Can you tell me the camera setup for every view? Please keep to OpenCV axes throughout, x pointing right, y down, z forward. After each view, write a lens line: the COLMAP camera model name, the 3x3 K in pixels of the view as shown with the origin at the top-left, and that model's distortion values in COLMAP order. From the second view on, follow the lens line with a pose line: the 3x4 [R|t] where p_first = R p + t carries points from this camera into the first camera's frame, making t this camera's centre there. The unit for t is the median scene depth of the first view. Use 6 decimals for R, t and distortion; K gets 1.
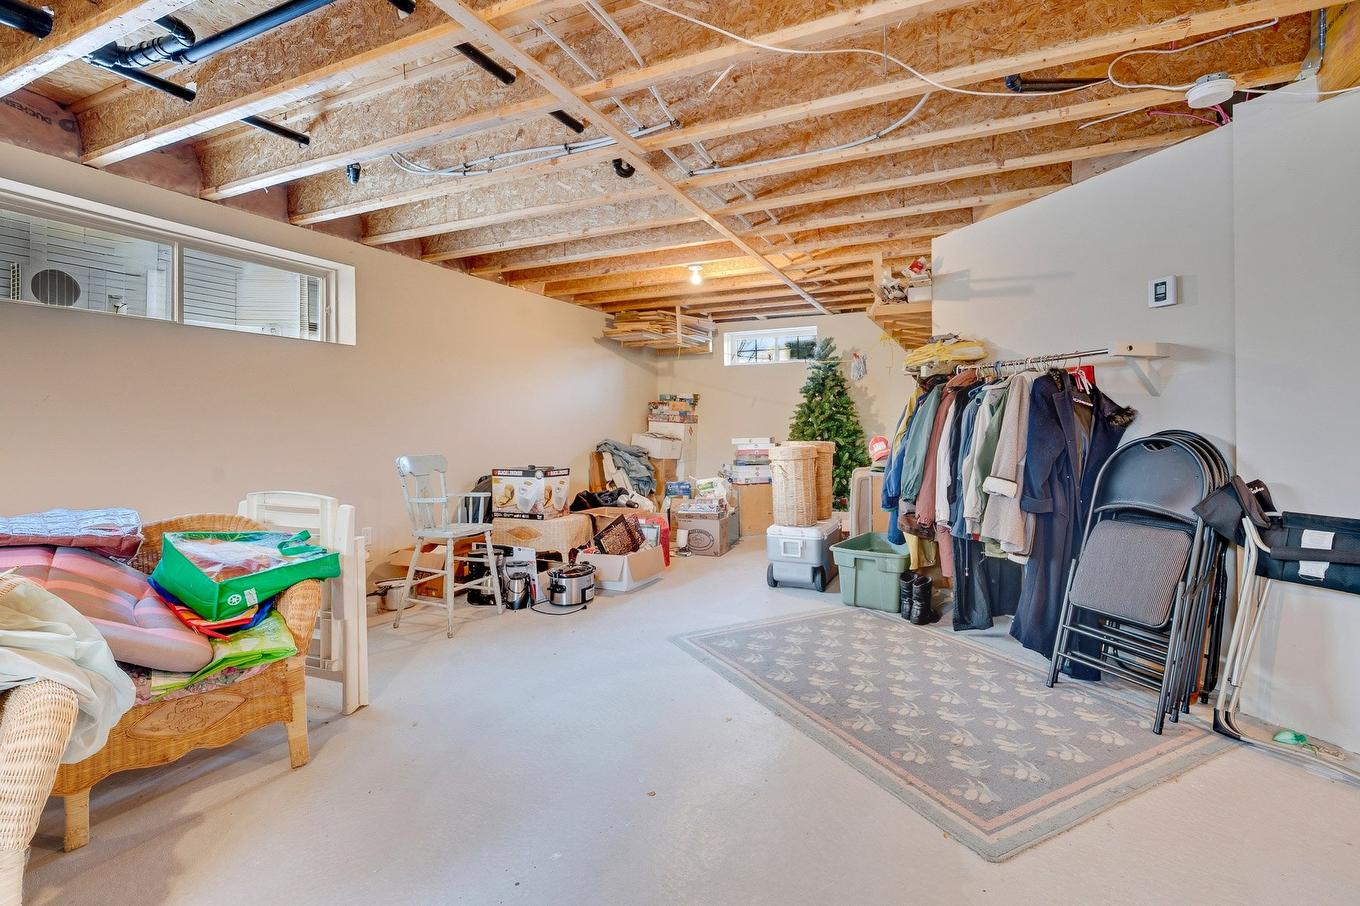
lens RADIAL K [[637.1, 0, 677.9], [0, 637.1, 447.9], [0, 0, 1]] dist [-0.000831, -0.000190]
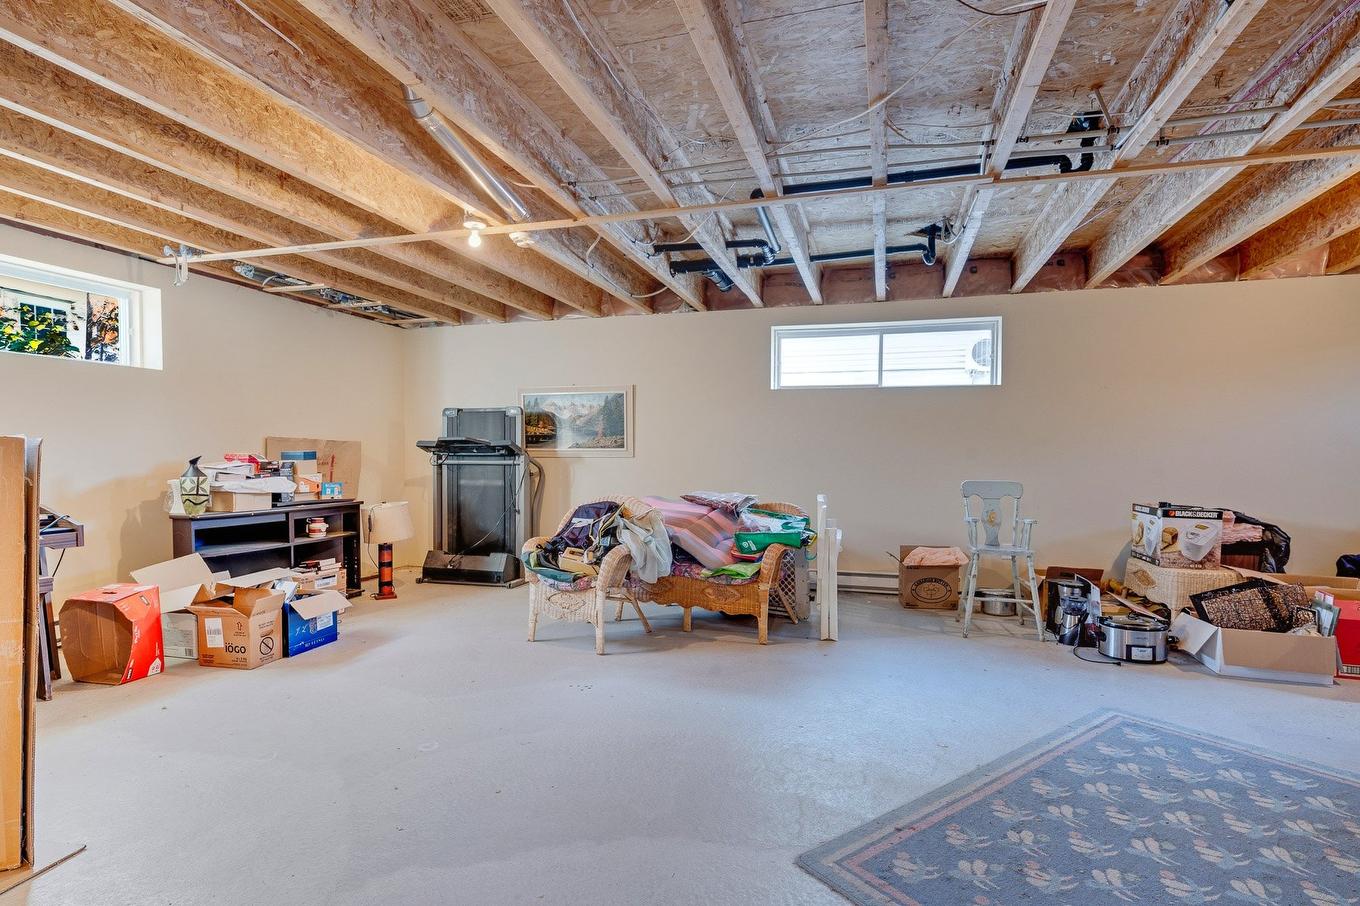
lens RADIAL K [[666.0, 0, 680.0], [0, 666.0, 453.0], [0, 0, 1]] dist [-0.000300, -0.000060]
pose [[0.143457, 0.000083, -0.989656, 0.894889], [-0.038480, 0.999244, -0.005494, -0.014666], [0.988908, 0.038870, 0.143352, 0.347858]]
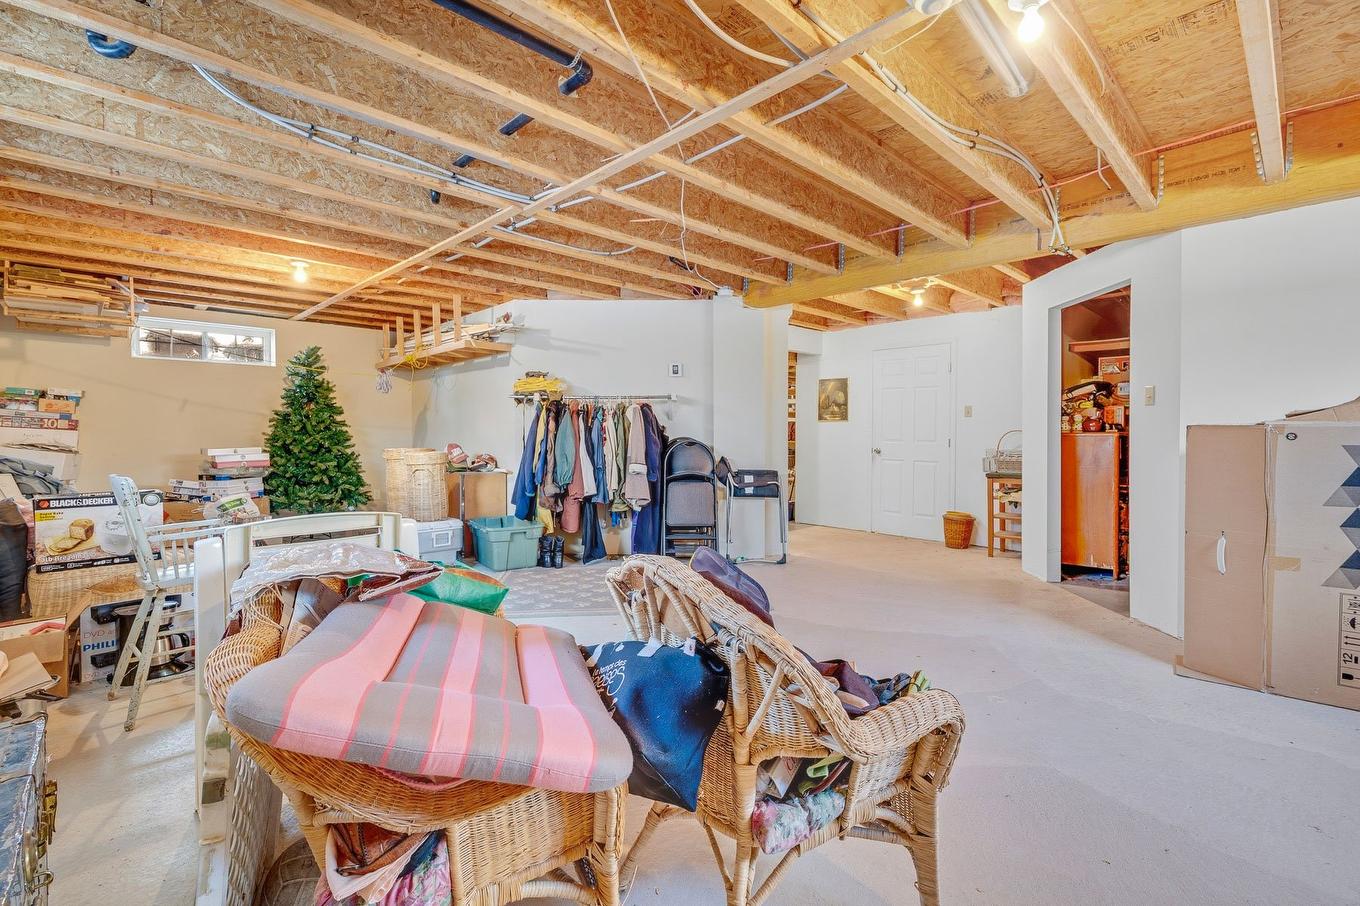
lens RADIAL K [[637.1, 0, 677.9], [0, 637.1, 447.9], [0, 0, 1]] dist [-0.000831, -0.000190]
pose [[0.341629, -0.015119, 0.939713, -1.037586], [0.031045, 0.999506, 0.004795, -0.002197], [-0.939322, 0.027536, 0.341930, 0.261239]]
